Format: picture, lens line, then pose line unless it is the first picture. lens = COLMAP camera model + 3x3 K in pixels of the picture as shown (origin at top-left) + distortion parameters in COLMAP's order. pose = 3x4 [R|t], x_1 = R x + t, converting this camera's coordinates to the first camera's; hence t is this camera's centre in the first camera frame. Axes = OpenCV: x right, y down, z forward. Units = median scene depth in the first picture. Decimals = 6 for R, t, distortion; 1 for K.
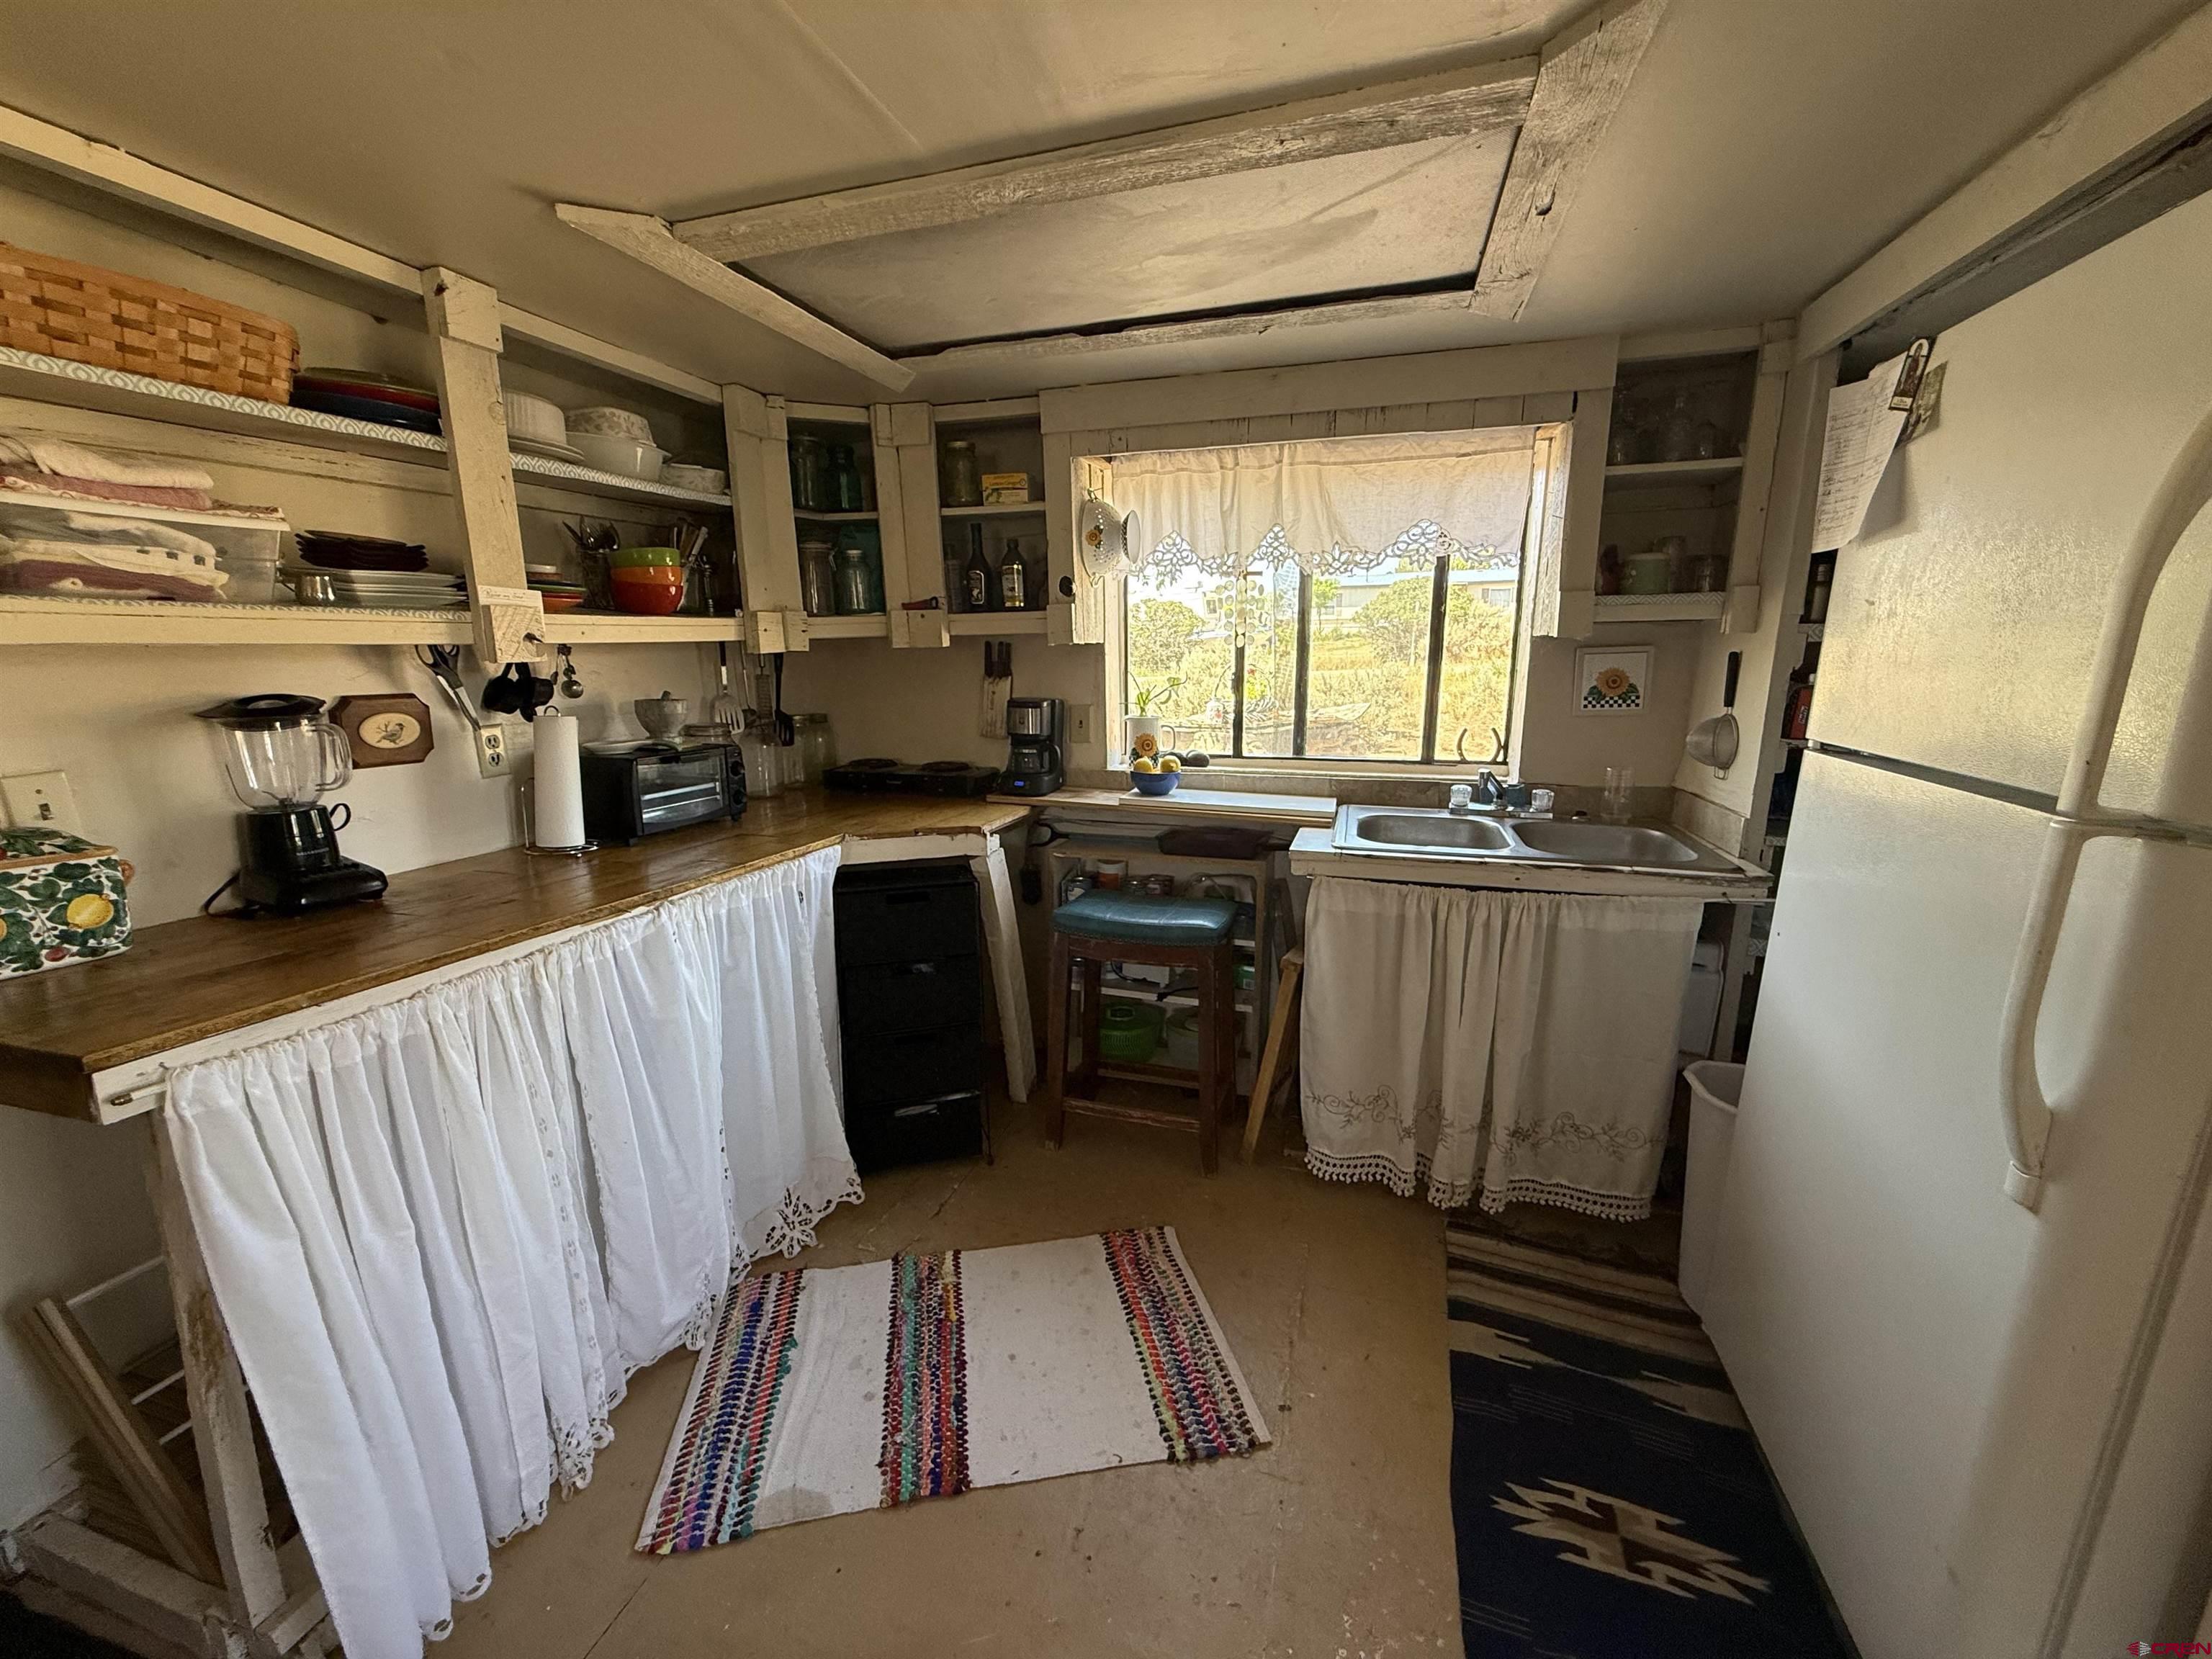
lens RADIAL K [[900.3, 0, 1106.0], [0, 900.3, 829.5], [0, 0, 1]] dist [0.001809, -0.000365]
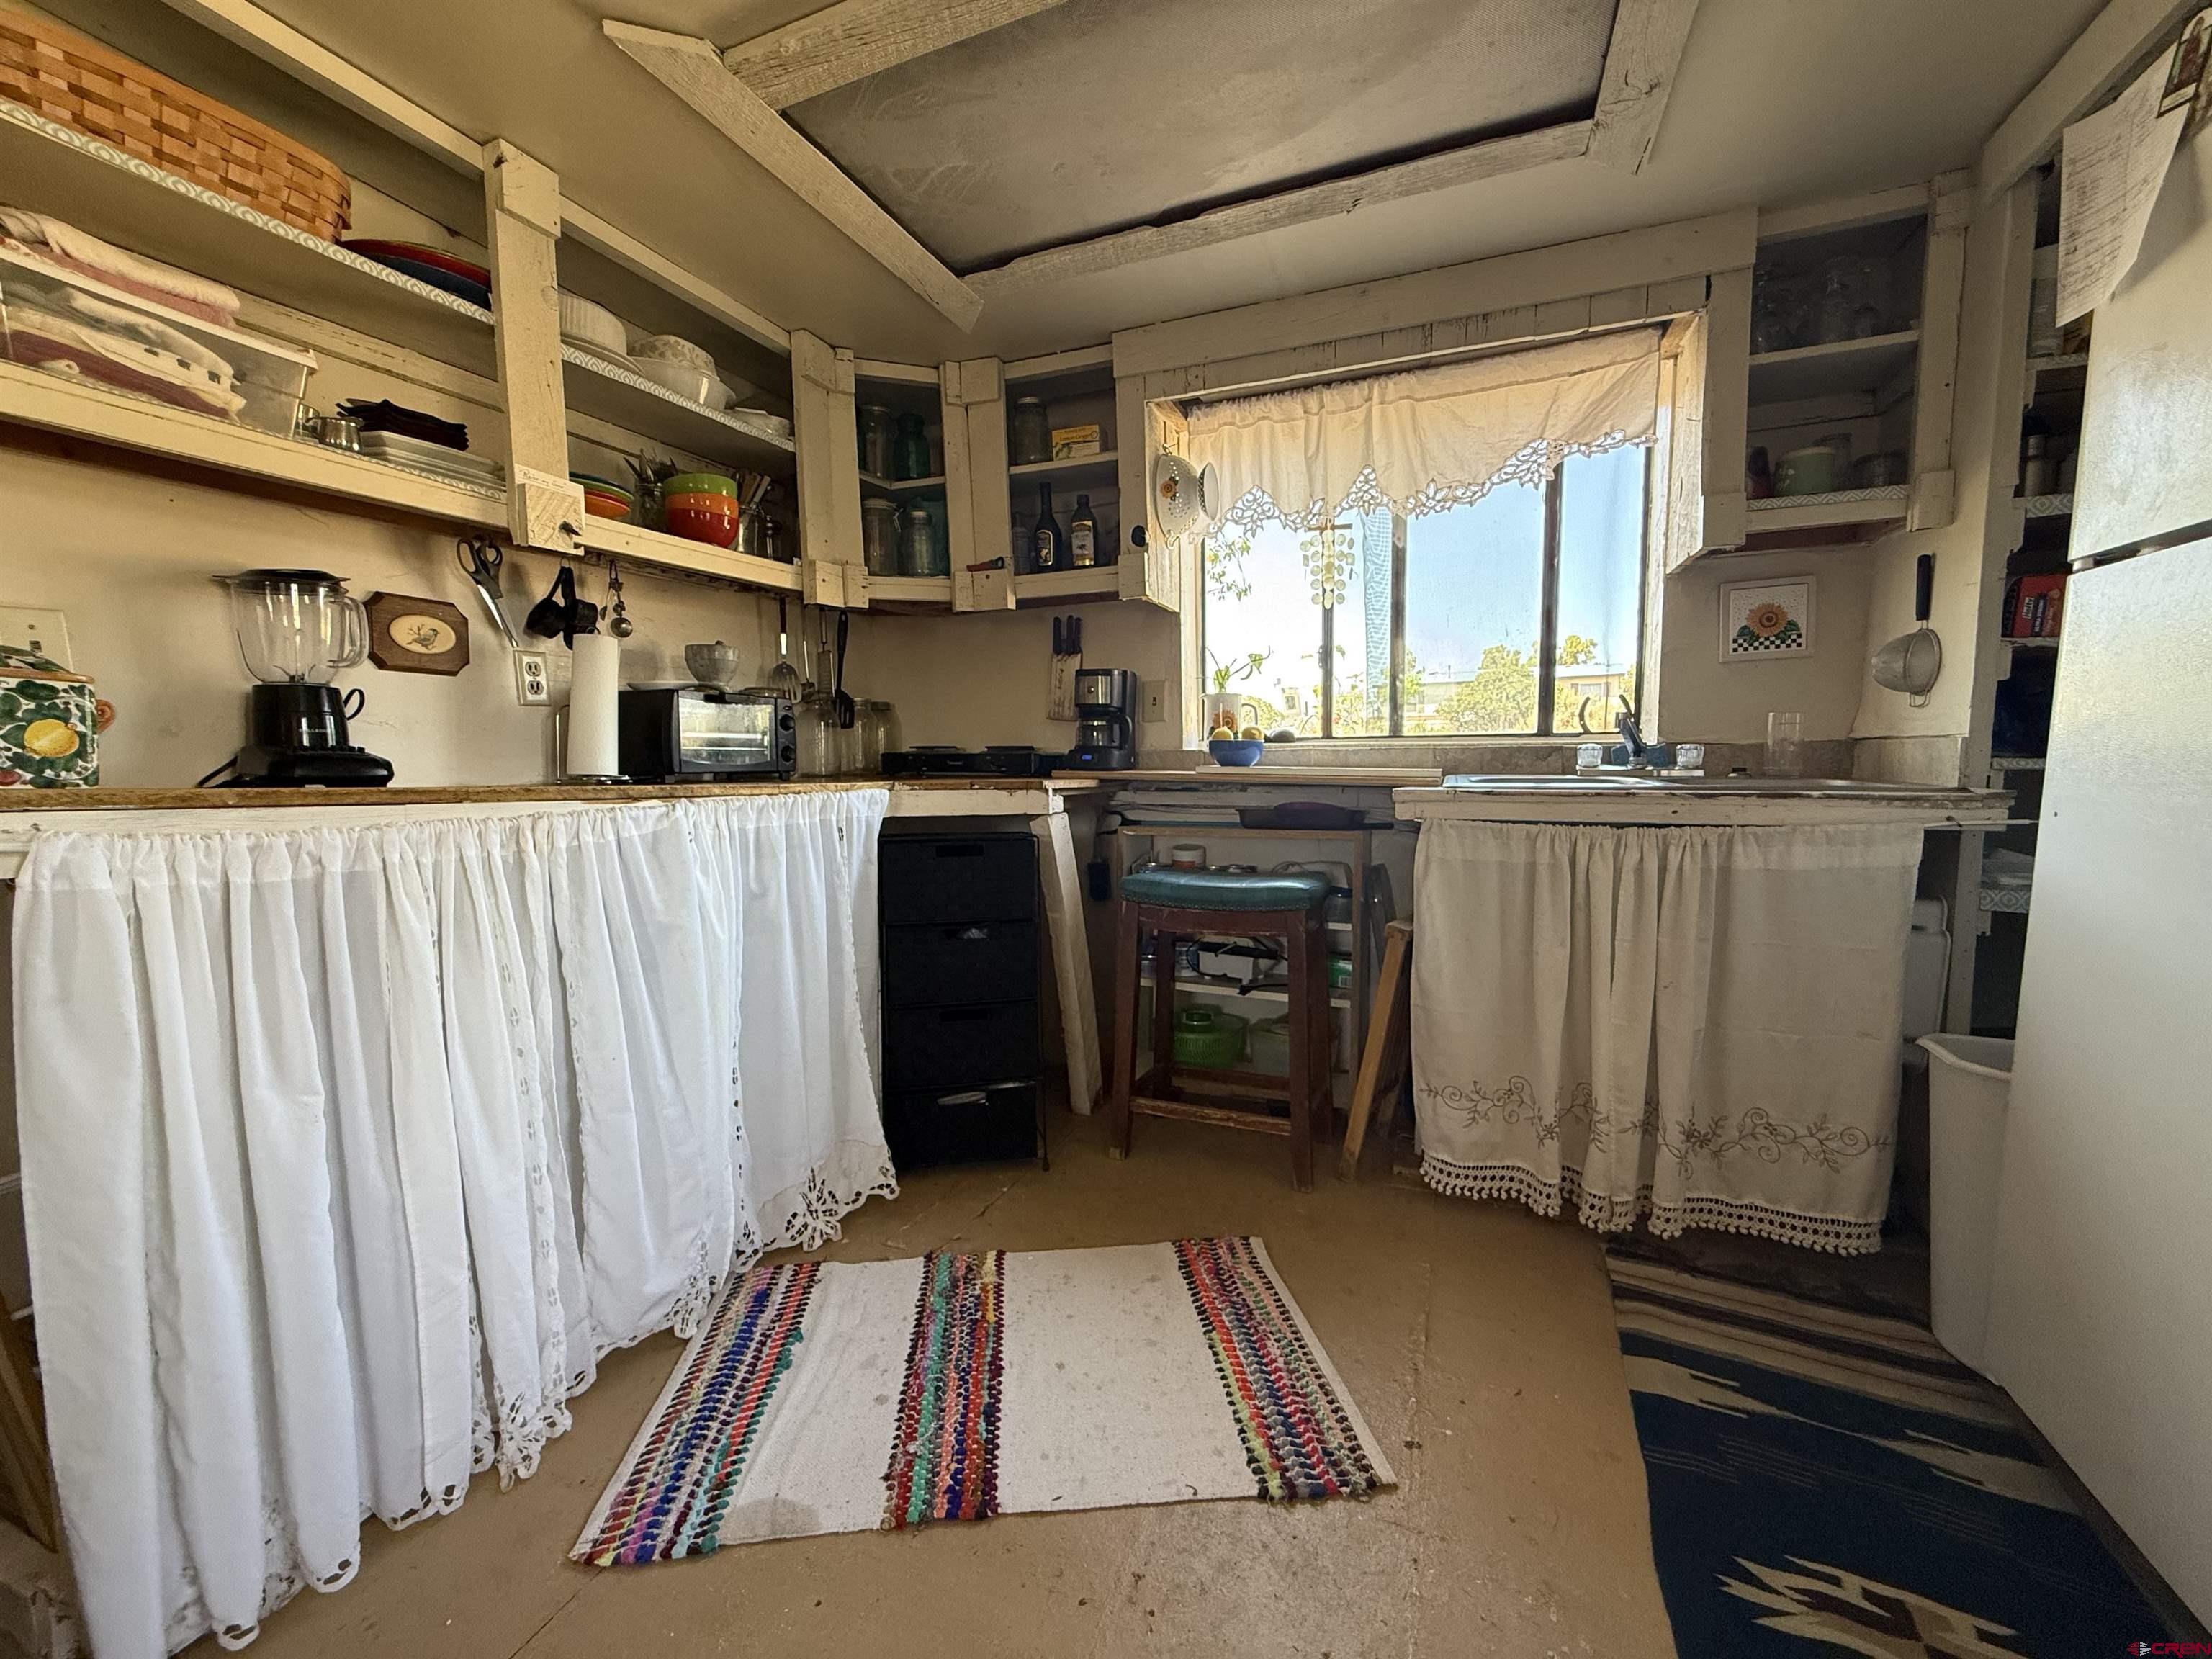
lens RADIAL K [[900.3, 0, 1106.0], [0, 900.3, 829.5], [0, 0, 1]] dist [0.001809, -0.000365]
pose [[0.996170, 0.001344, -0.087425, 0.005151], [-0.011713, 0.992920, -0.118209, 0.179828], [0.086647, 0.118780, 0.989133, 0.134344]]
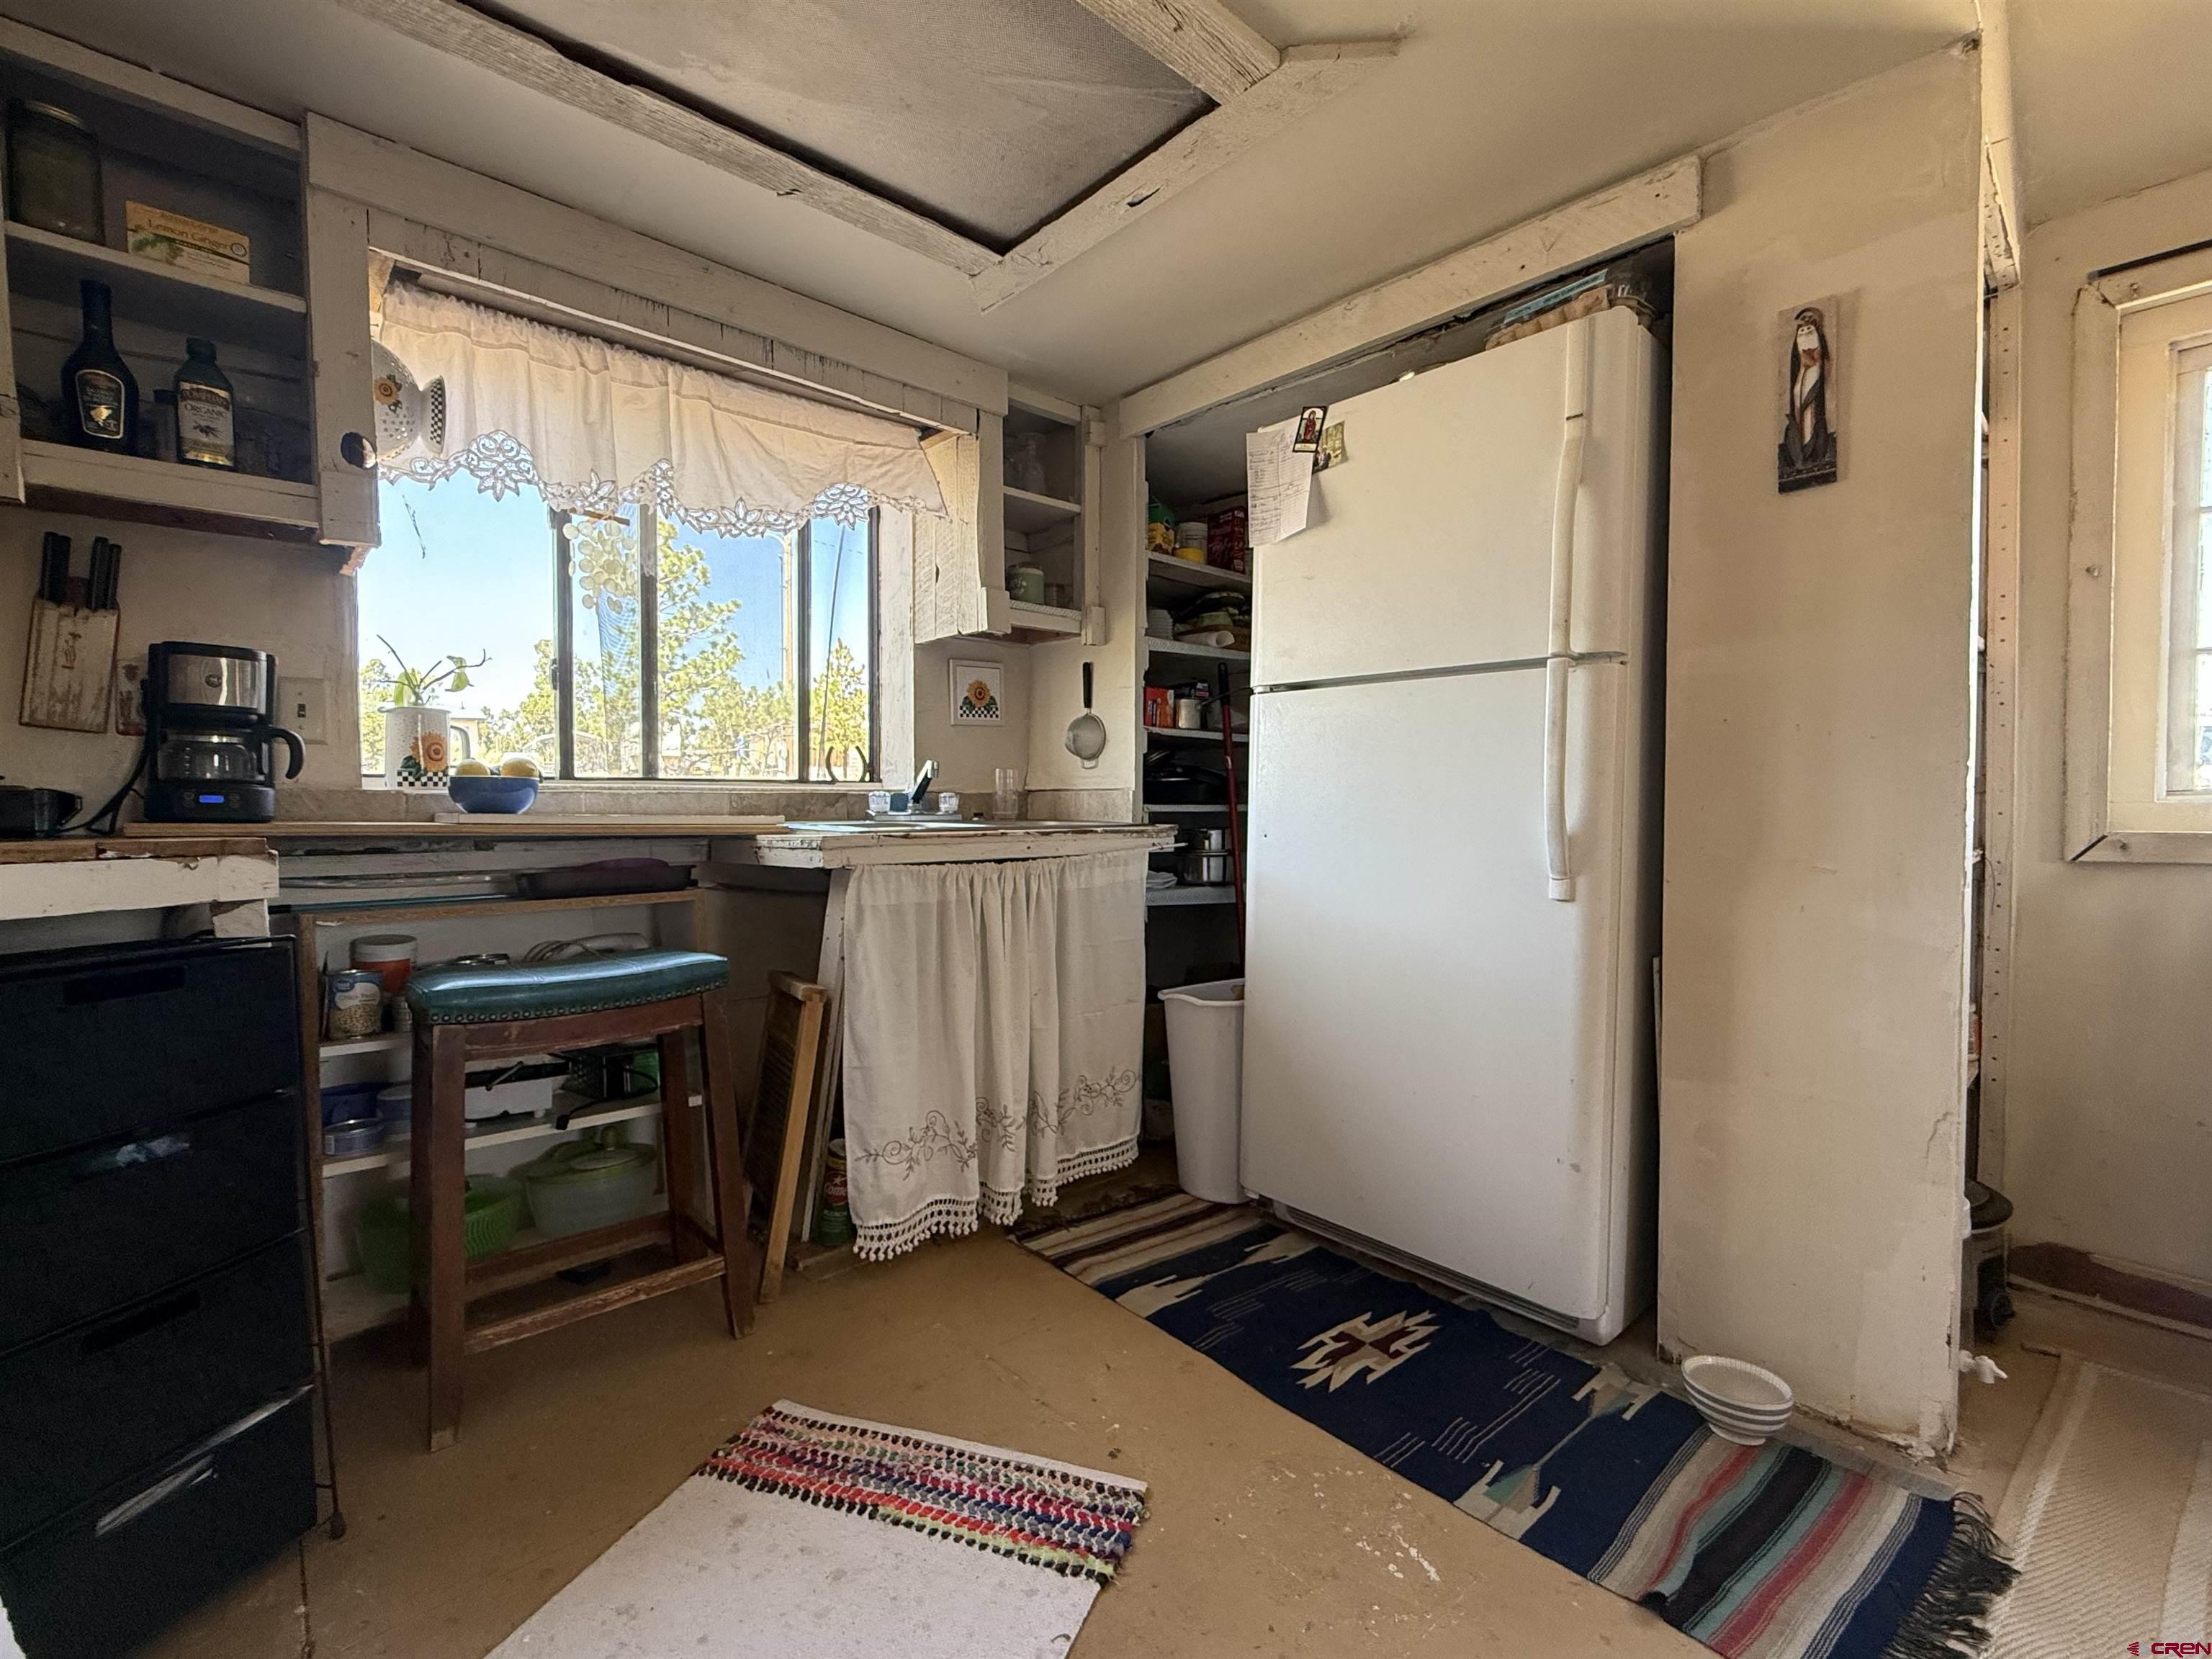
lens RADIAL K [[965.9, 0, 1124.0], [0, 965.9, 828.8], [0, 0, 1]] dist [0.000060, 0.000536]
pose [[0.501991, -0.022191, 0.864588, -0.427696], [0.174798, 0.981644, -0.076294, 0.137723], [-0.847024, 0.189427, 0.496656, 0.382181]]
